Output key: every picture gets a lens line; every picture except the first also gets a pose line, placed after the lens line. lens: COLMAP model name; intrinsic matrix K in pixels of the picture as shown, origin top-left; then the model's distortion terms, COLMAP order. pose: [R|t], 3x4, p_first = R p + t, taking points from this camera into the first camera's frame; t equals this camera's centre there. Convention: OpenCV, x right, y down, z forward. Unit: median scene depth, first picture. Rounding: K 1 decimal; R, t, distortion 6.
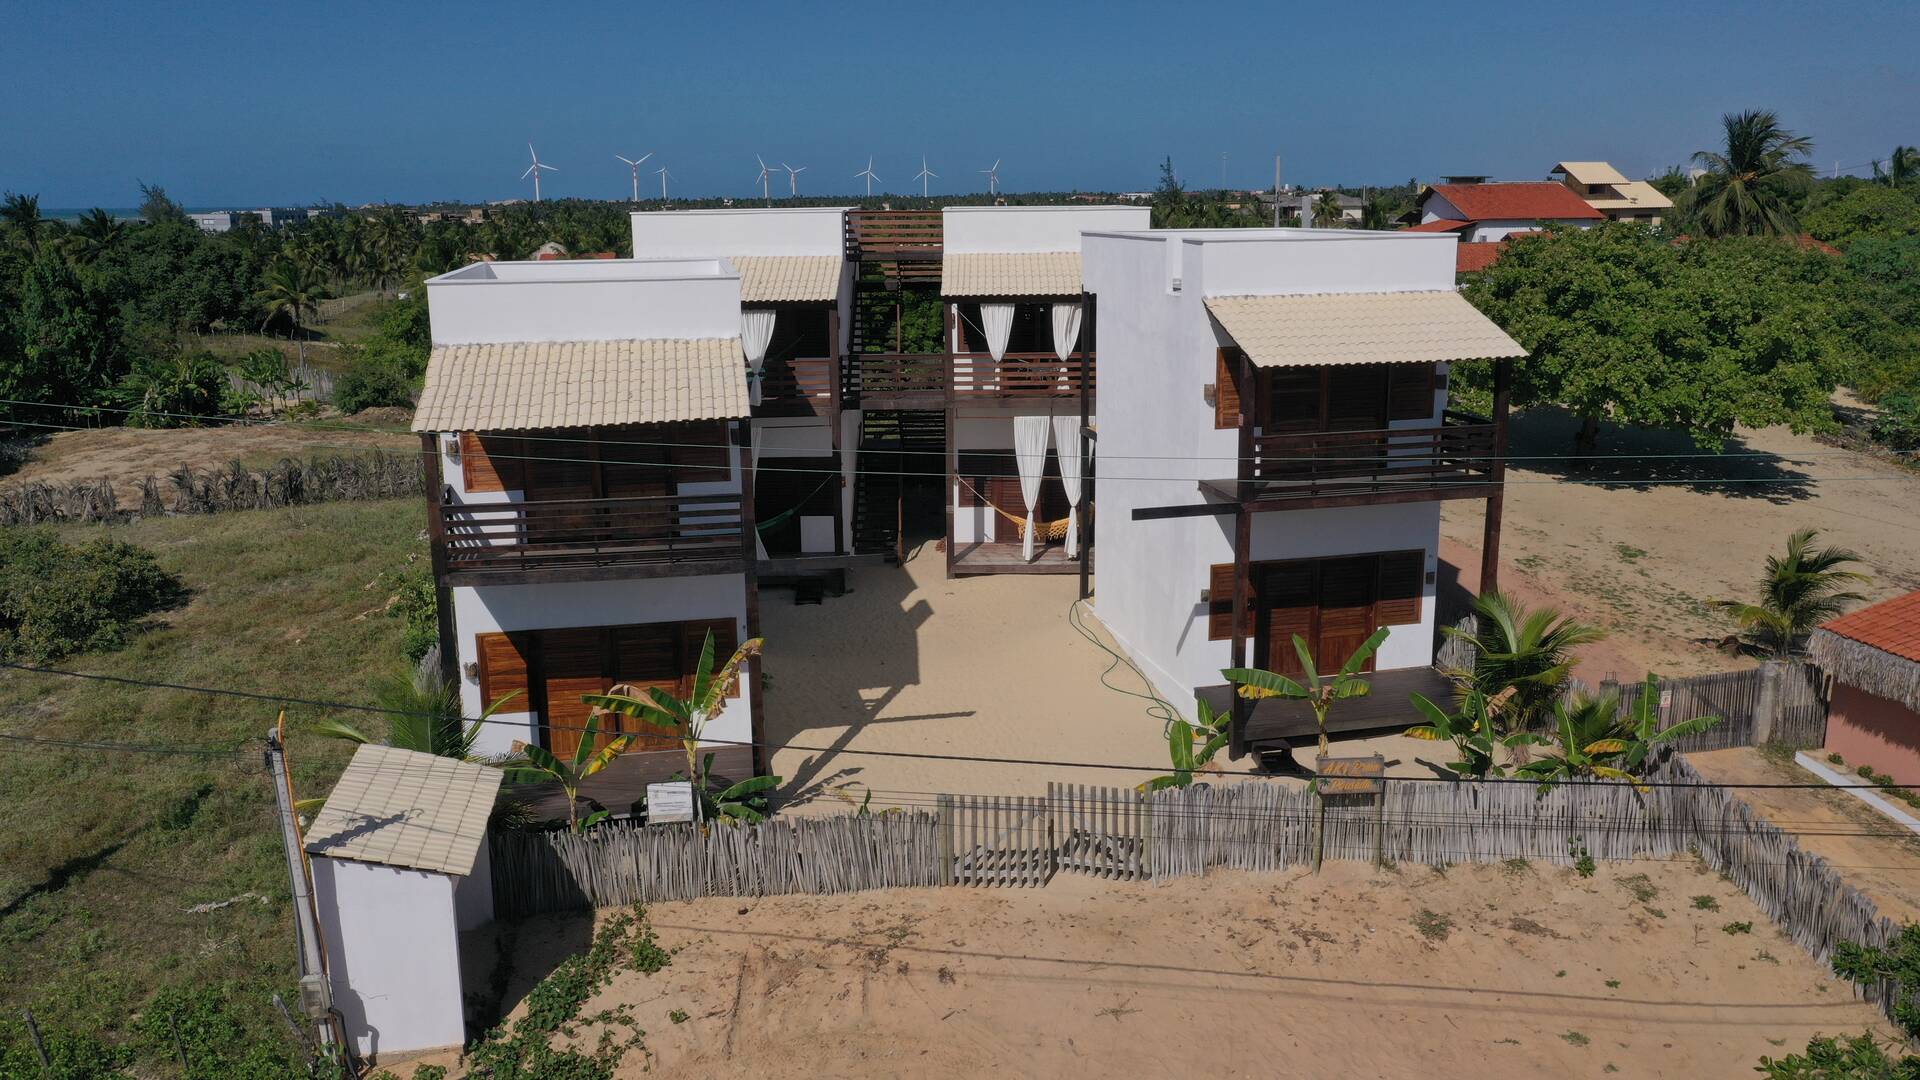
lens RADIAL K [[1526.9, 0, 959.1], [0, 1526.9, 538.3], [0, 0, 1]] dist [0.004041, 0.001530]
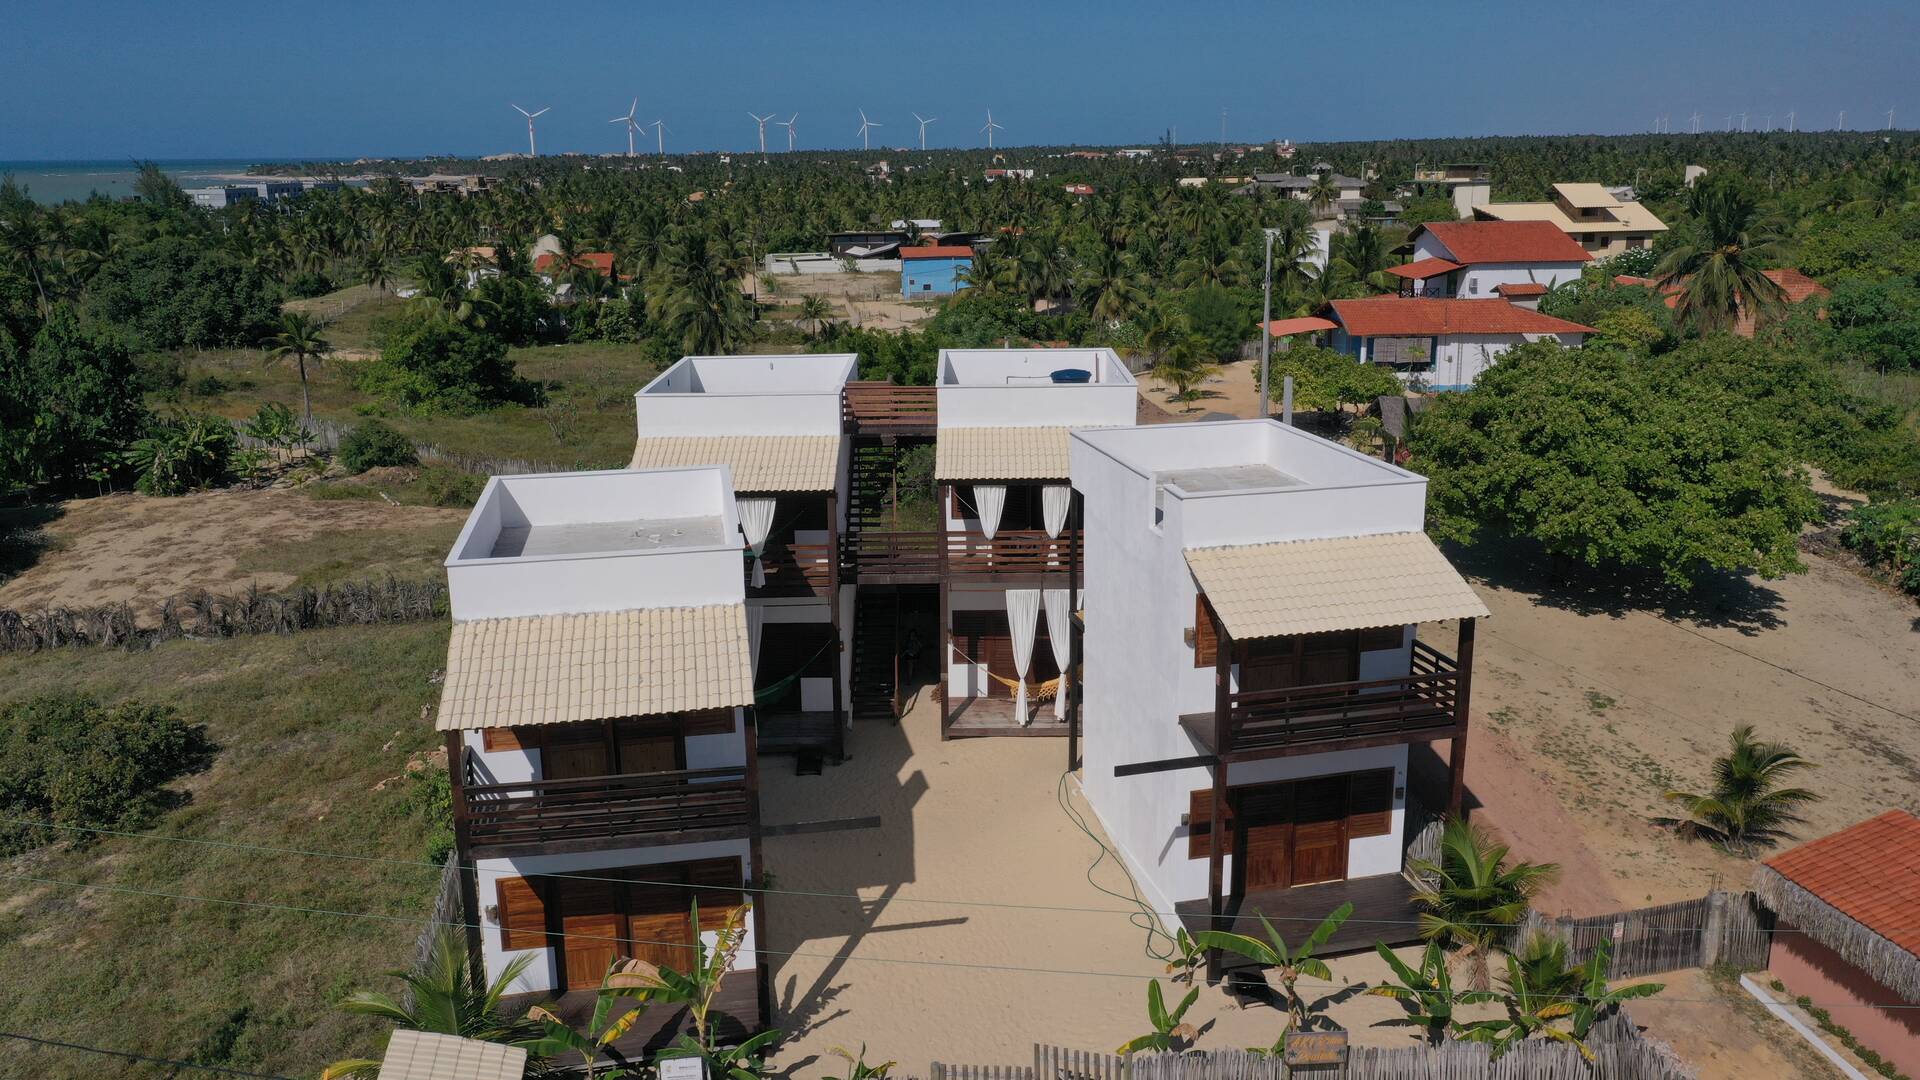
lens RADIAL K [[1526.9, 0, 959.1], [0, 1526.9, 538.3], [0, 0, 1]] dist [0.004041, 0.001530]
pose [[0.999998, -0.001995, 0.000833, 0.004167], [0.001968, 0.999503, 0.031454, -0.180164], [-0.000896, -0.031453, 0.999505, -0.045957]]
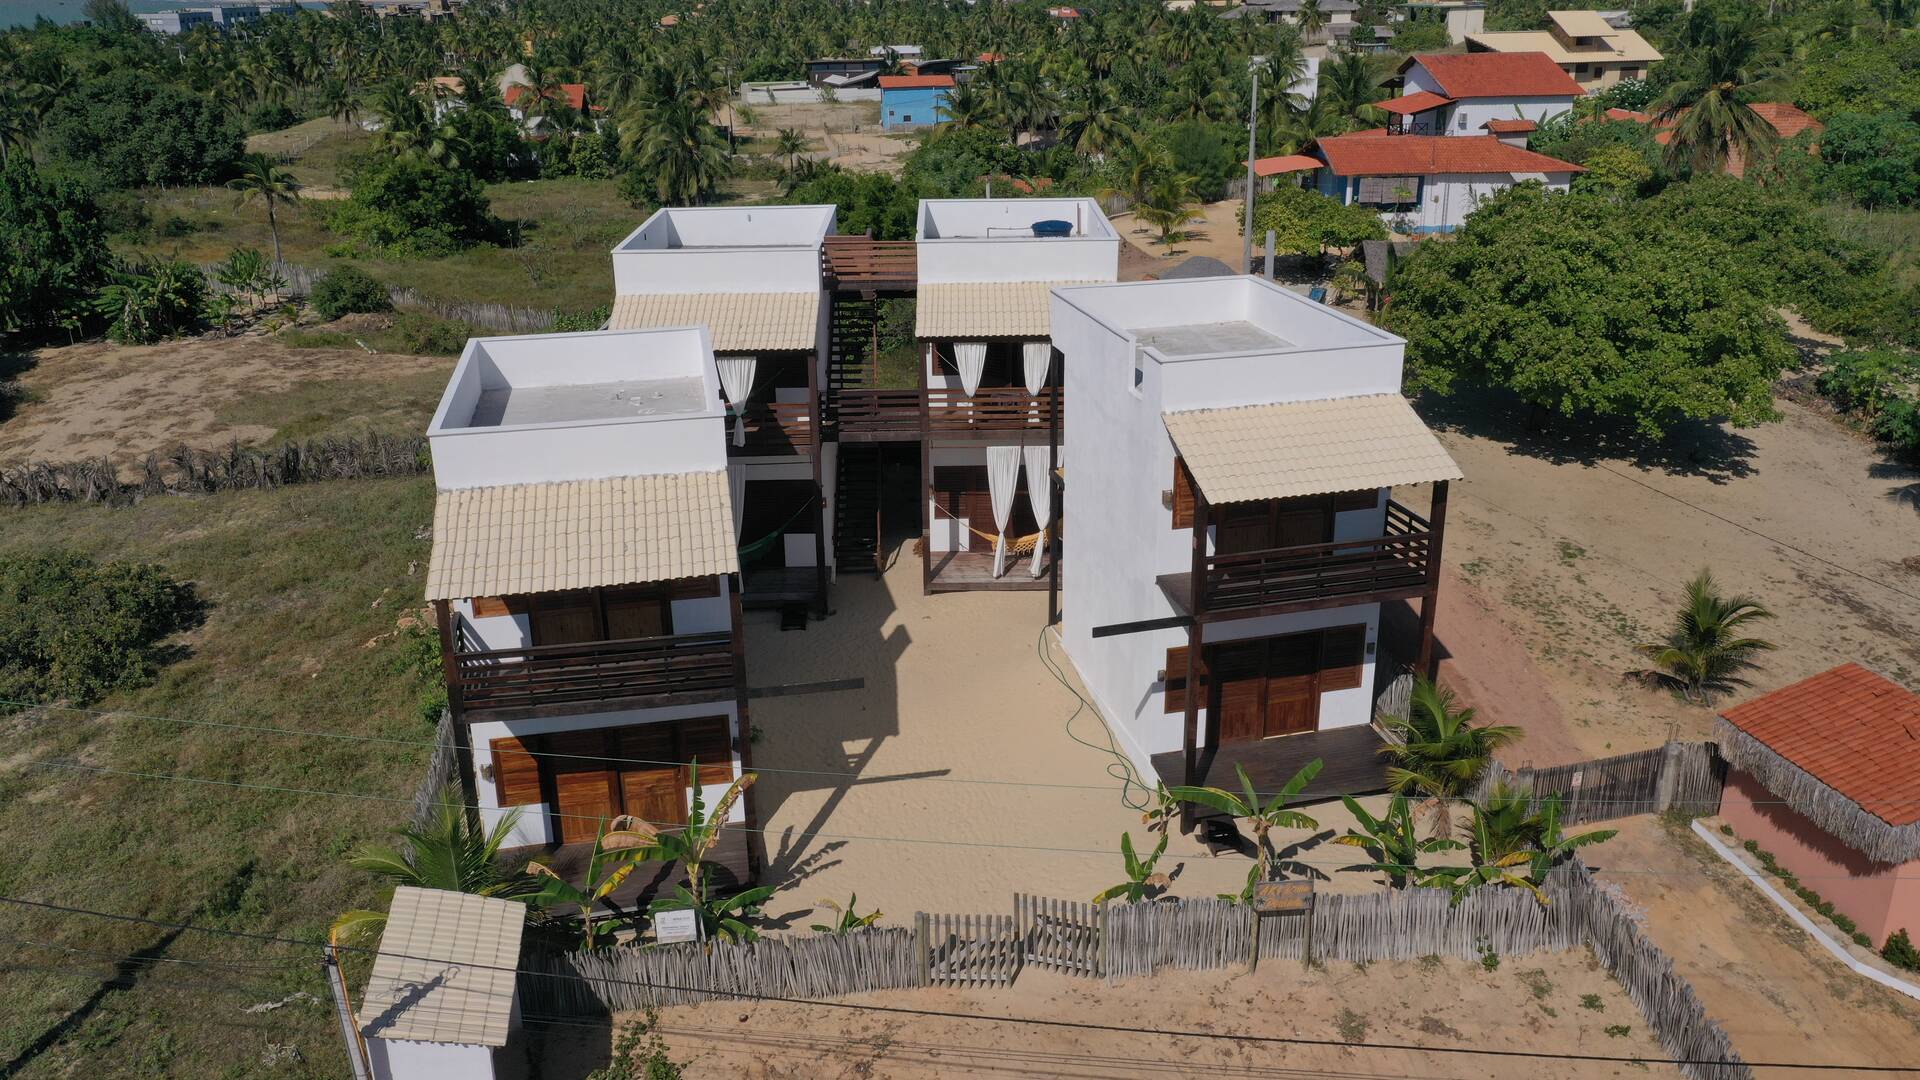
lens RADIAL K [[1526.9, 0, 959.1], [0, 1526.9, 538.3], [0, 0, 1]] dist [0.004041, 0.001530]
pose [[0.999906, -0.007547, 0.011407, 0.005765], [0.005885, 0.990229, 0.139324, -0.199522], [-0.012347, -0.139243, 0.990181, -0.053475]]
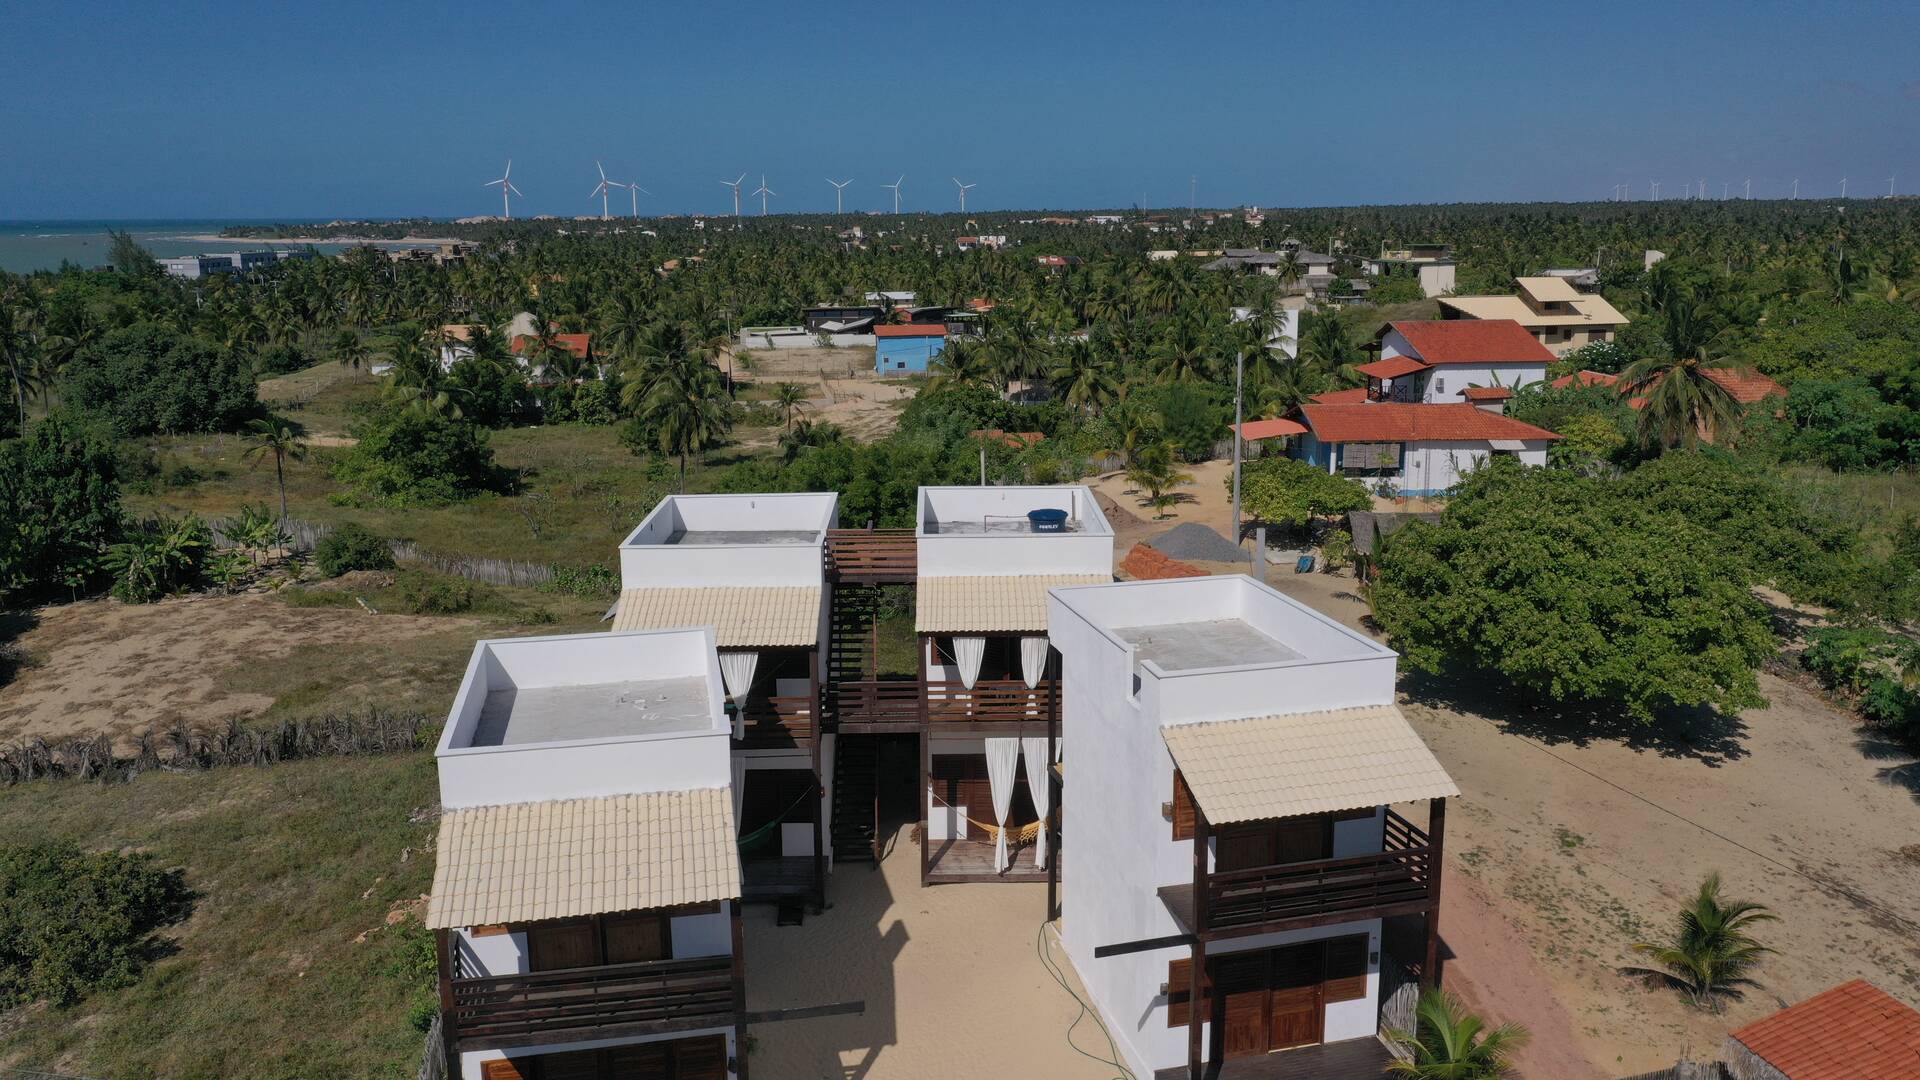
lens RADIAL K [[1526.9, 0, 959.1], [0, 1526.9, 538.3], [0, 0, 1]] dist [0.004041, 0.001530]
pose [[0.999820, -0.002352, 0.018810, -0.001720], [0.002492, 0.999969, -0.007421, -0.256325], [-0.018792, 0.007467, 0.999796, -0.065662]]
